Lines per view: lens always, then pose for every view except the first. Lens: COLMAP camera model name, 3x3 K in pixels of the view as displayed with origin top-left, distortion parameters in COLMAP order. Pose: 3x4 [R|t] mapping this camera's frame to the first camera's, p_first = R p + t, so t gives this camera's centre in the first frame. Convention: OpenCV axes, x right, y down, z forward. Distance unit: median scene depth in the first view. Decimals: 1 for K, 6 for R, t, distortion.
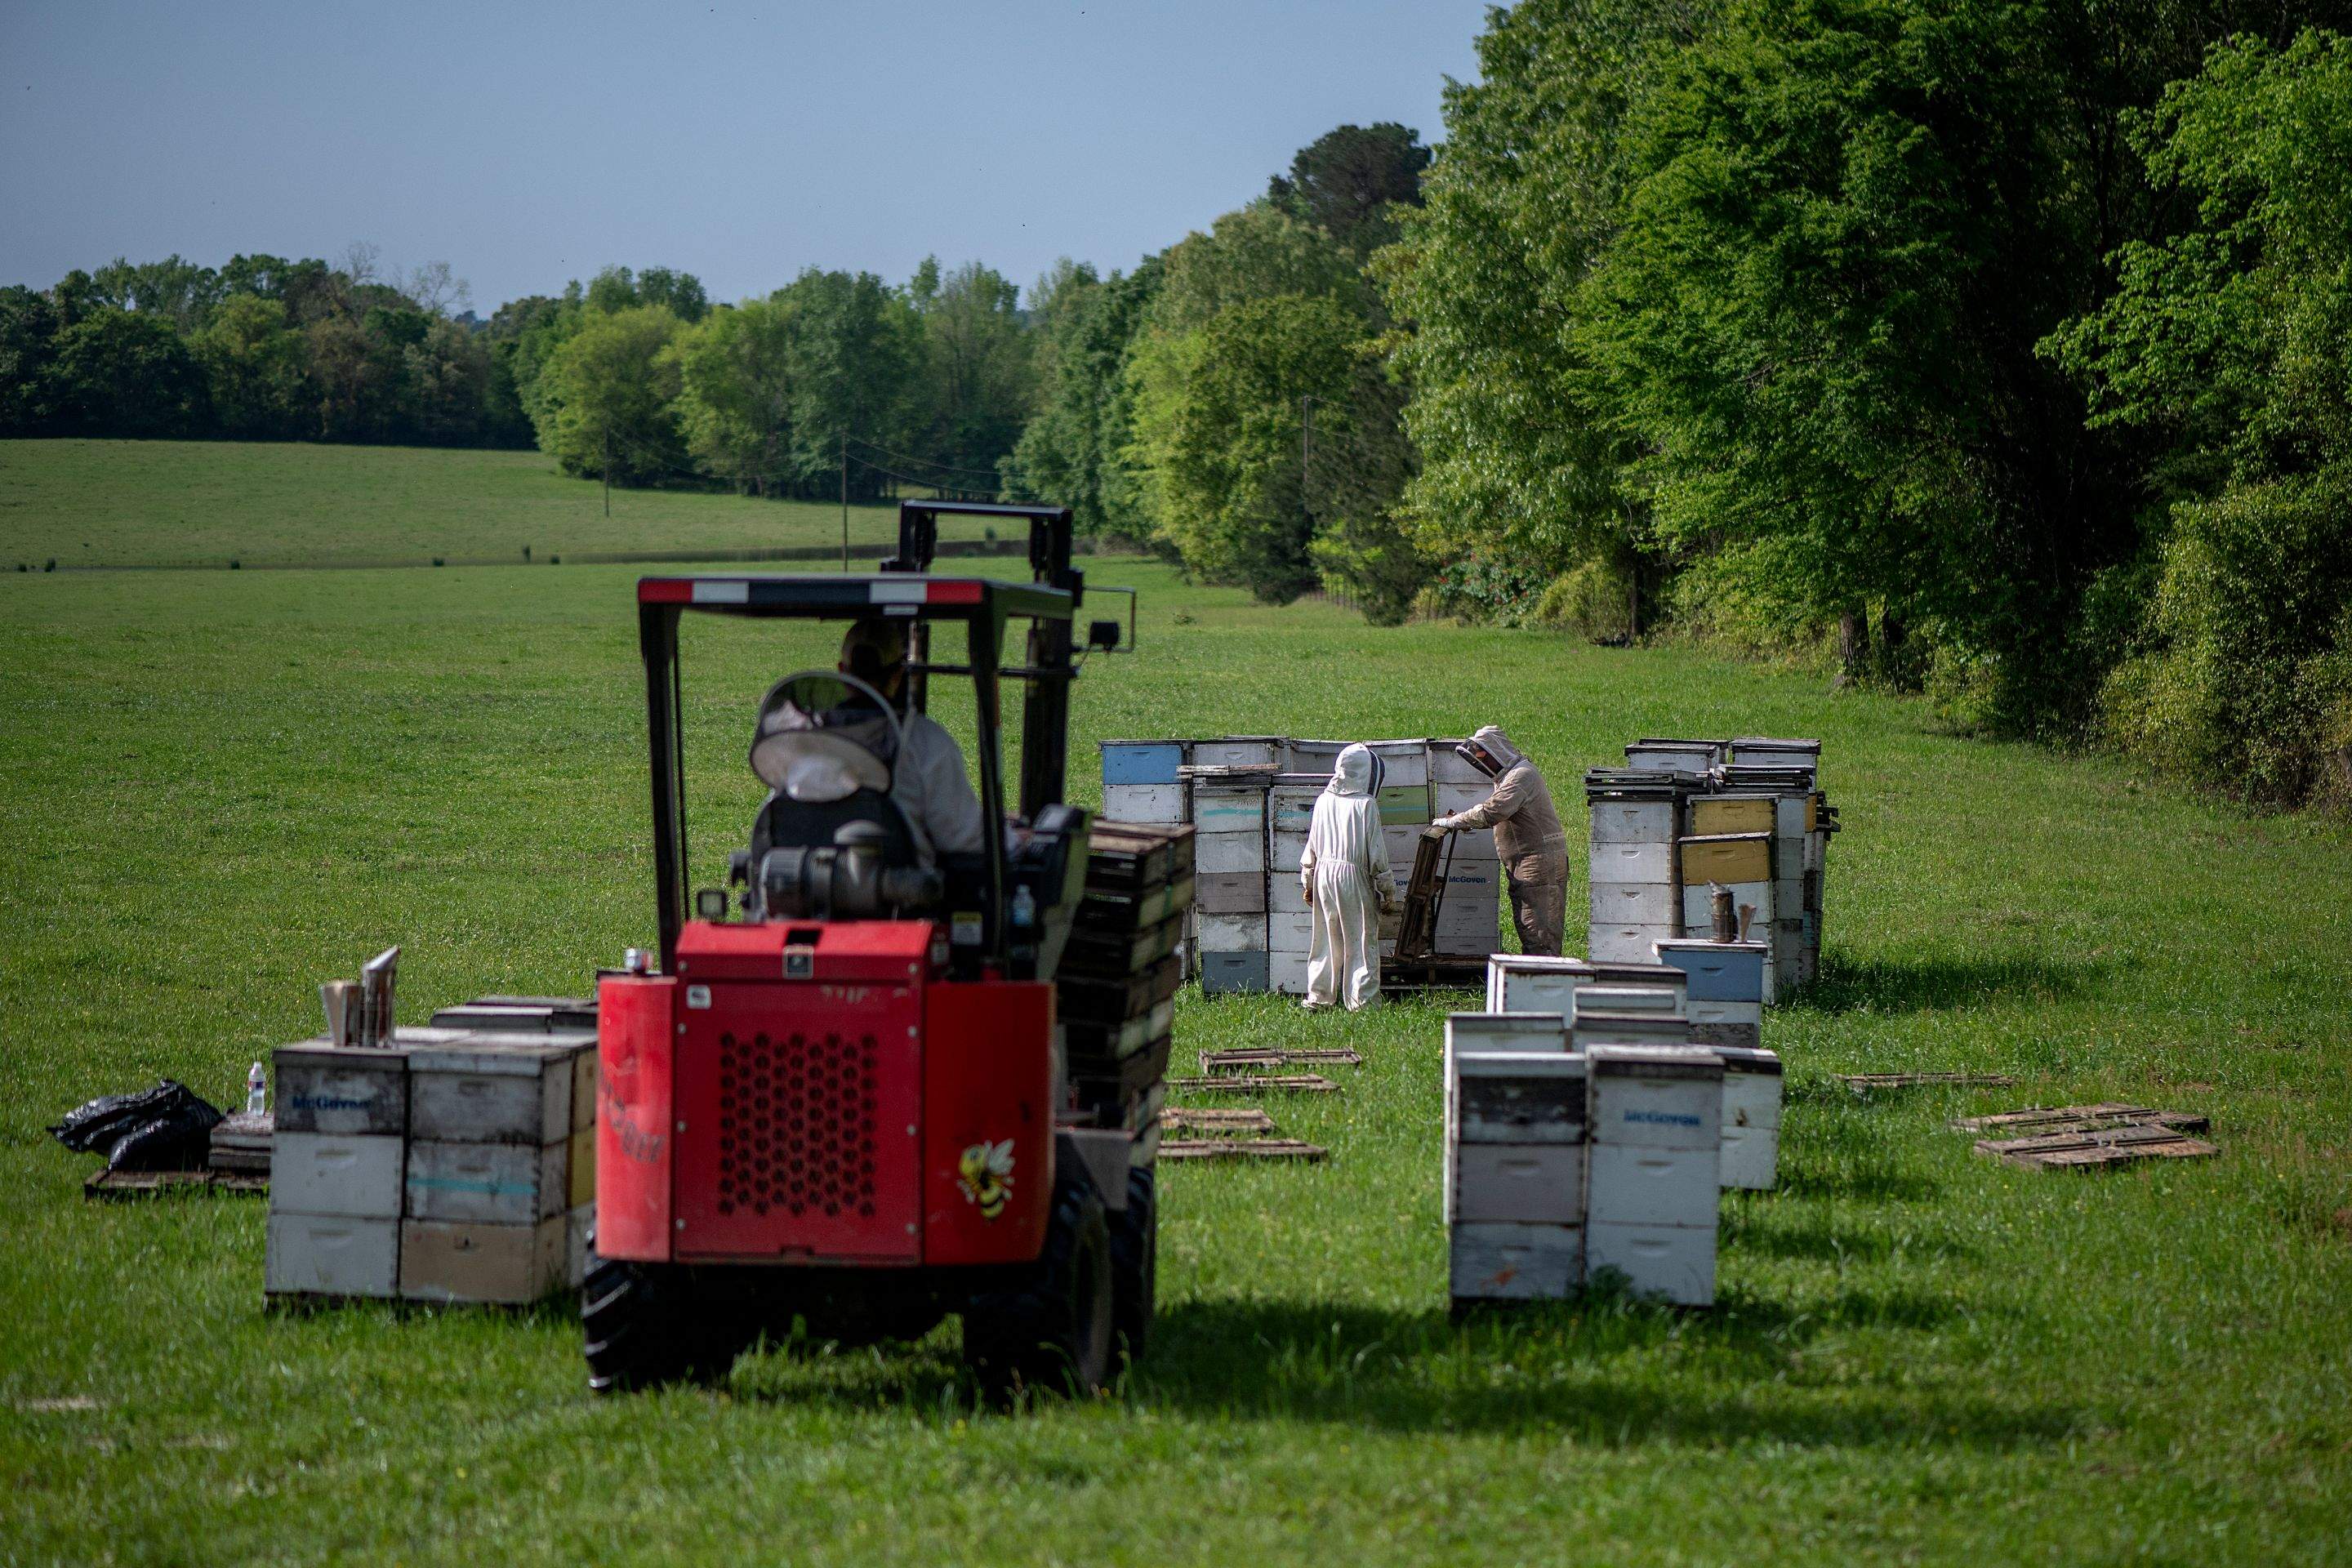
lens RADIAL K [[9257.7, 0, 1176.0], [0, 9257.7, 784.0], [0, 0, 1]] dist [-0.330624, 6.212909]
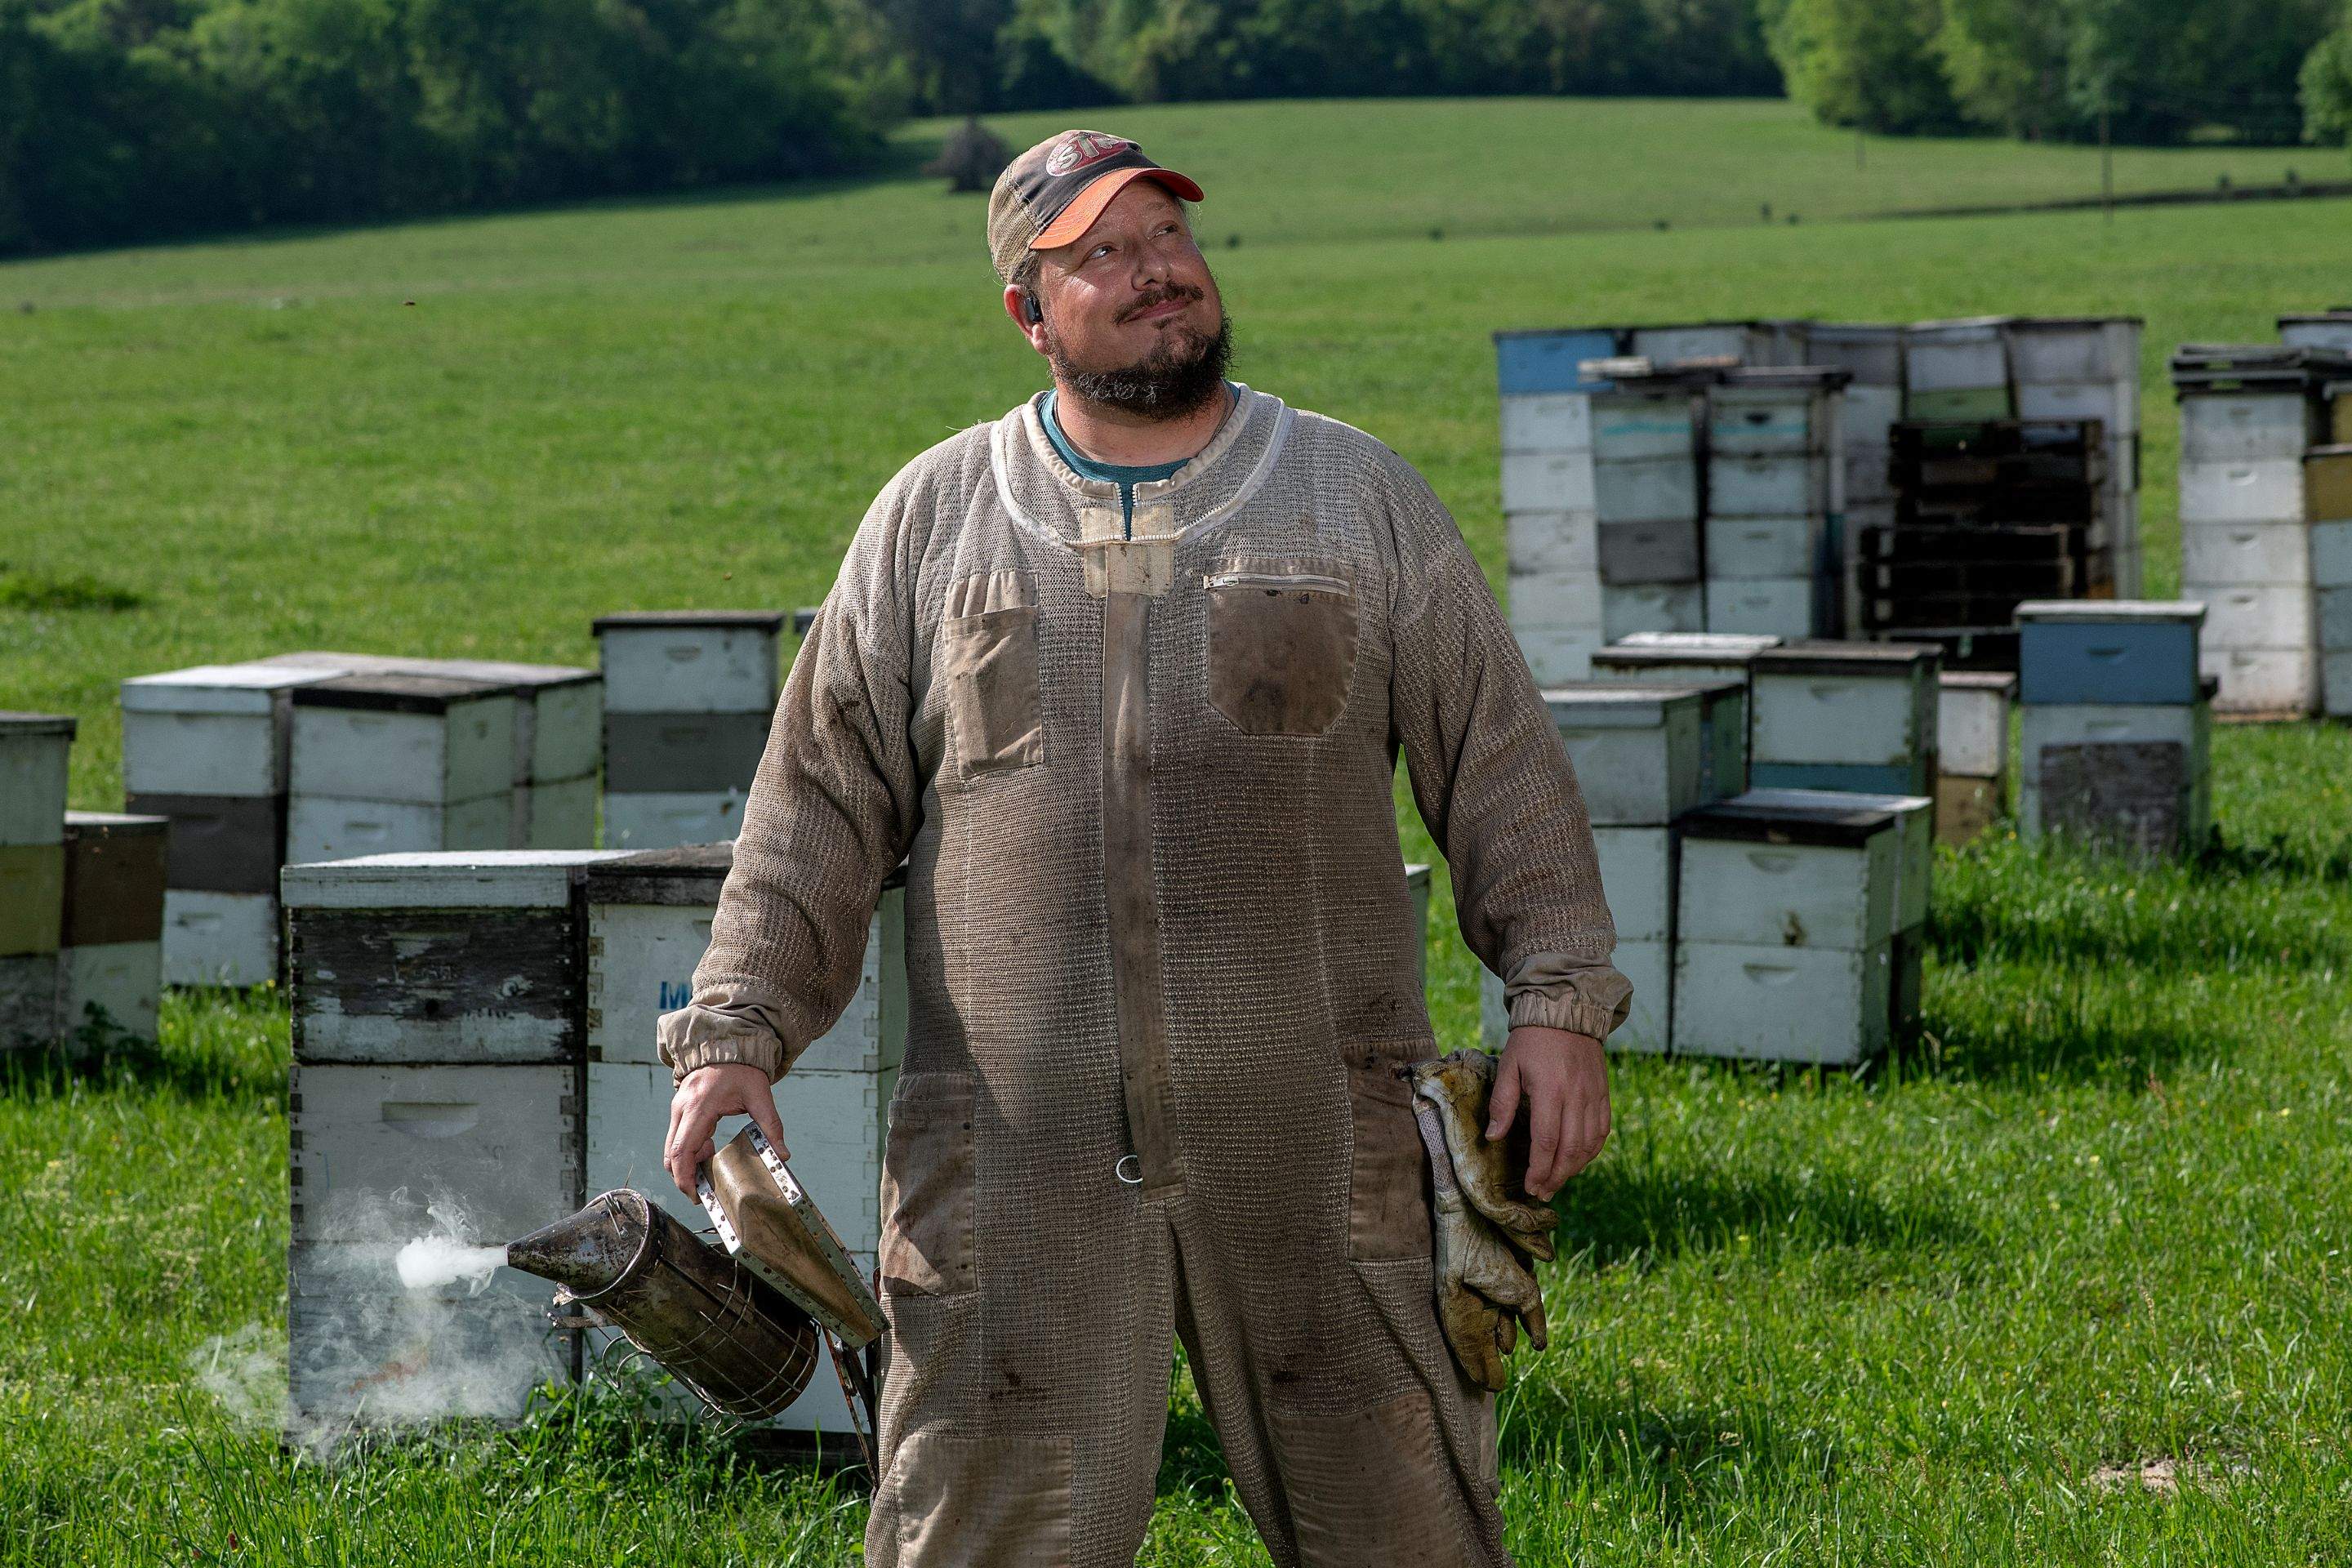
lens RADIAL K [[8923.9, 0, 1146.7], [0, 8923.9, 787.5], [0, 0, 1]] dist [-0.297503, 5.655984]
pose [[0.980593, -0.018424, -0.195185, 0.058665], [0.024643, 0.999261, 0.029484, 0.005577], [0.194498, -0.033722, 0.980323, 0.230097]]
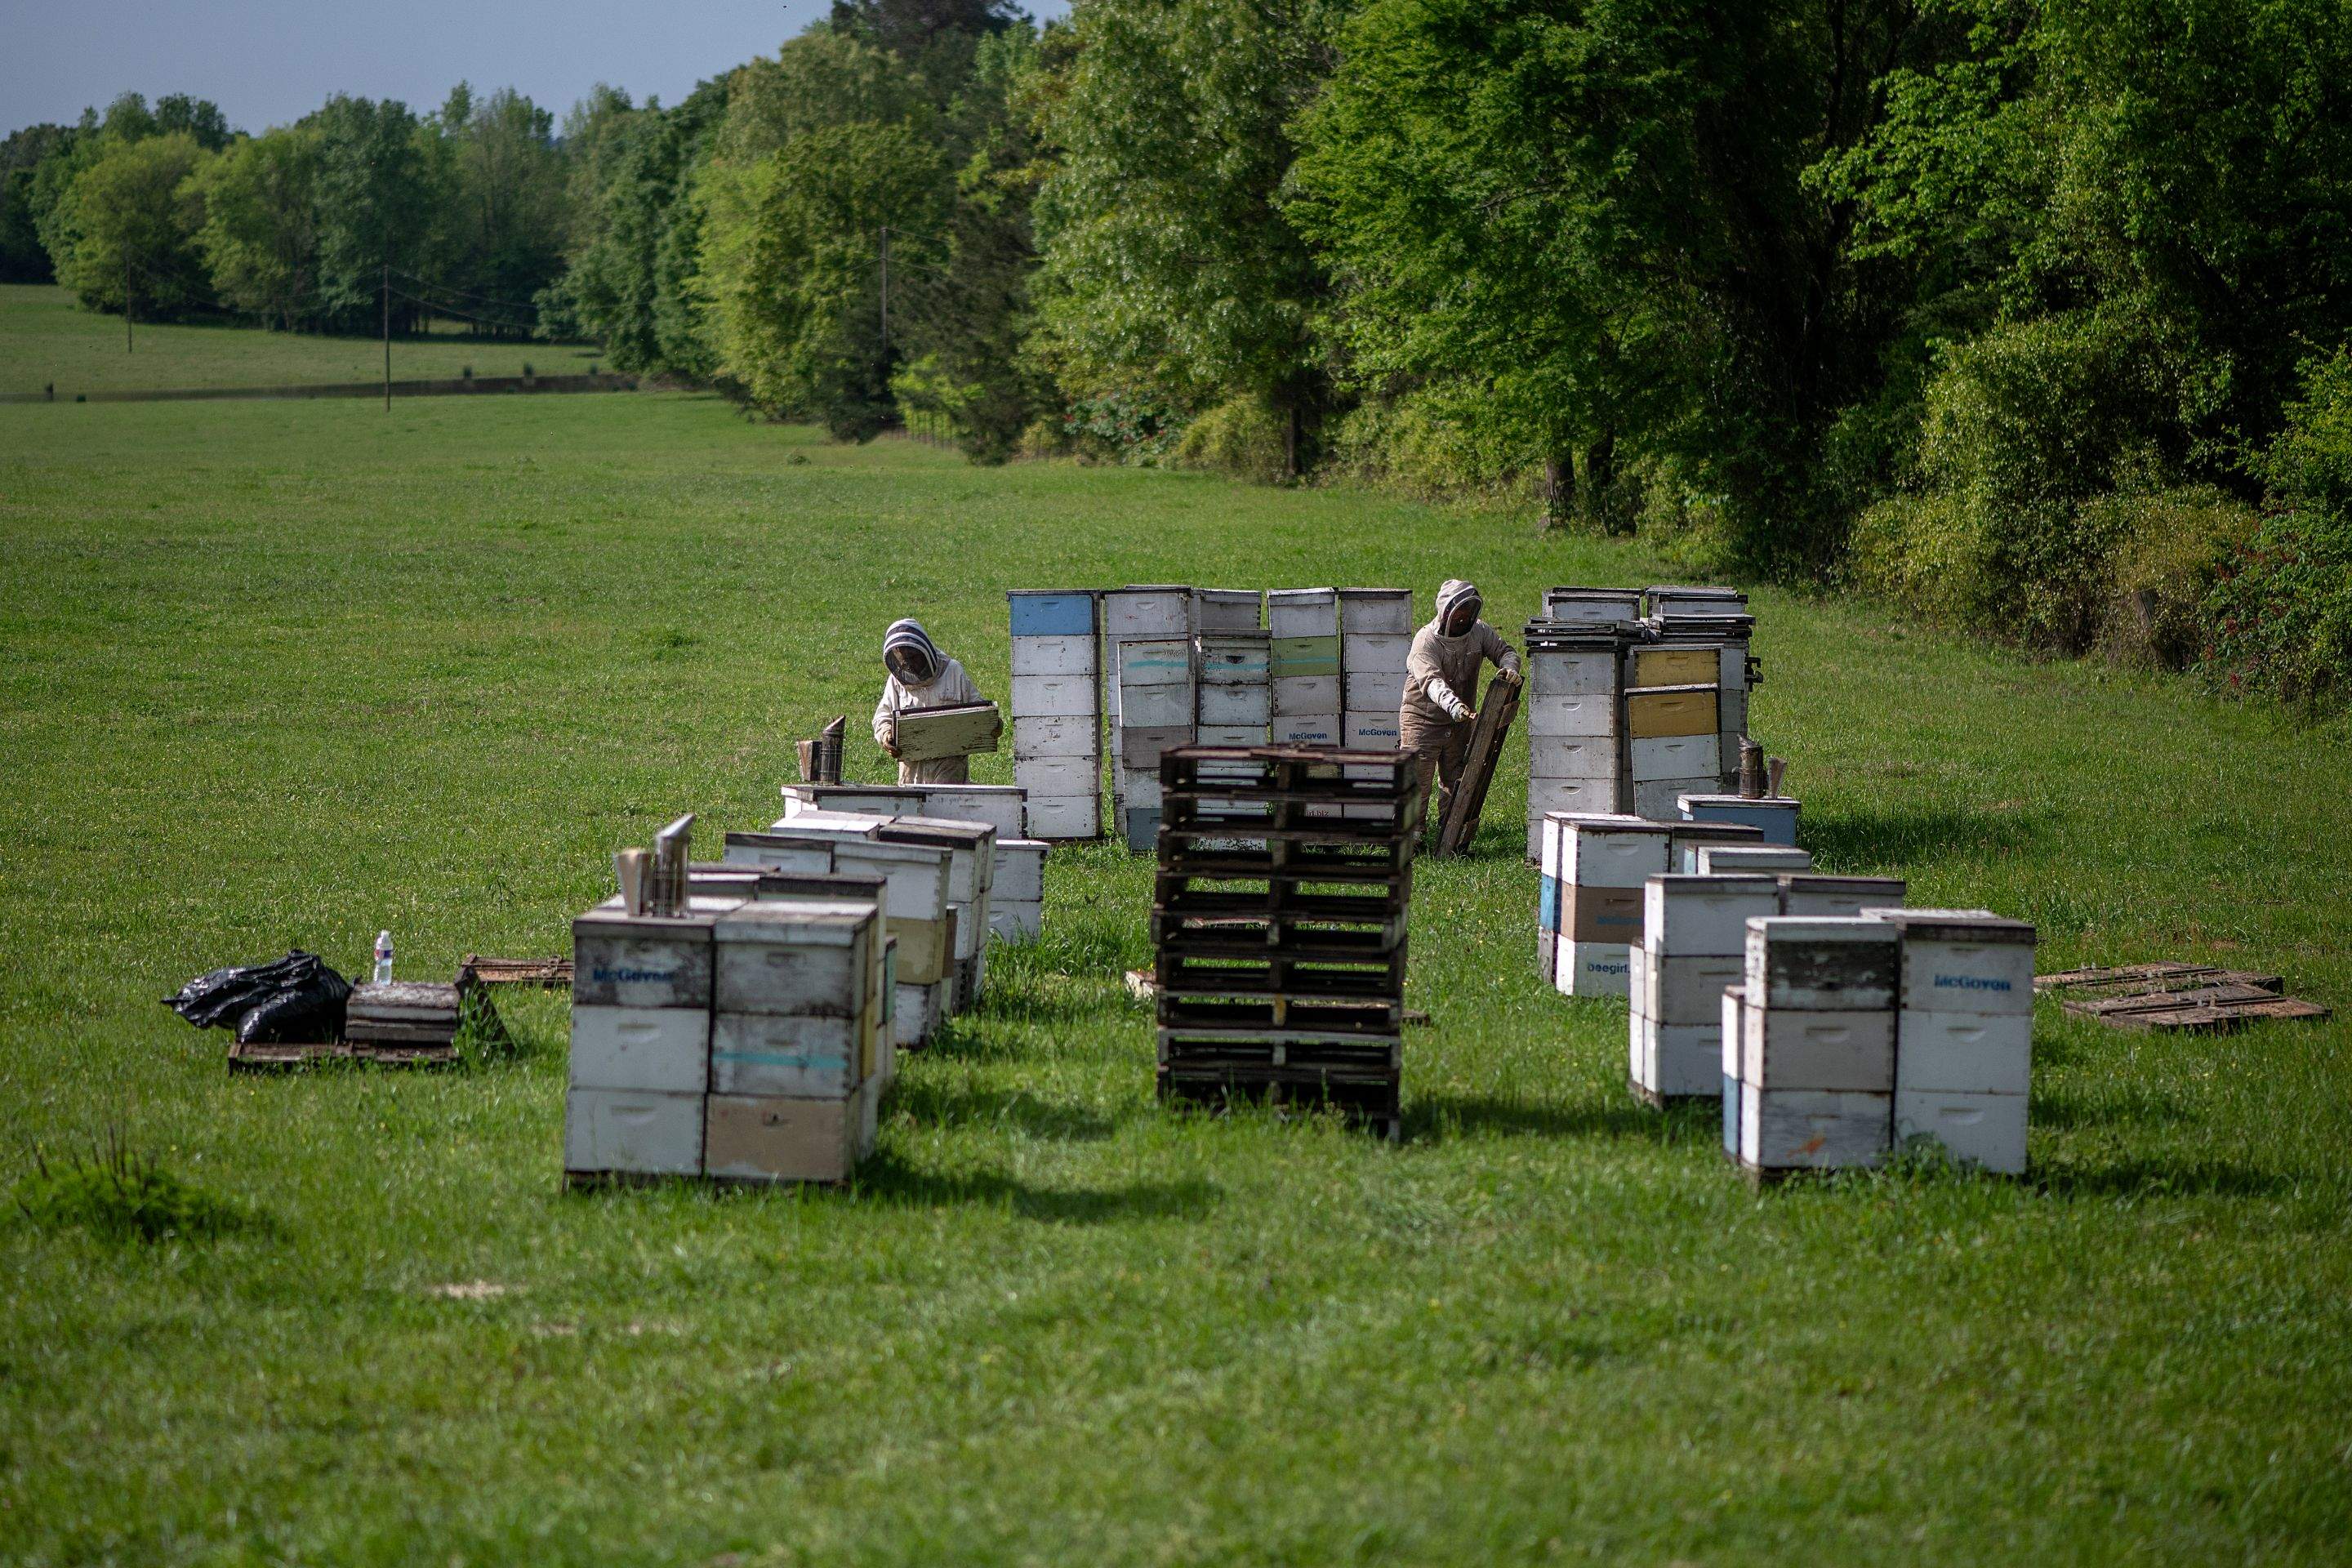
lens RADIAL K [[9594.1, 0, 871.1], [0, 9594.1, 785.7], [0, 0, 1]] dist [-0.337491, 2.770321]
pose [[0.999141, -0.003753, 0.041278, -0.040667], [0.003053, 0.999850, 0.017021, -0.000879], [-0.041336, -0.016880, 0.999003, -0.001811]]
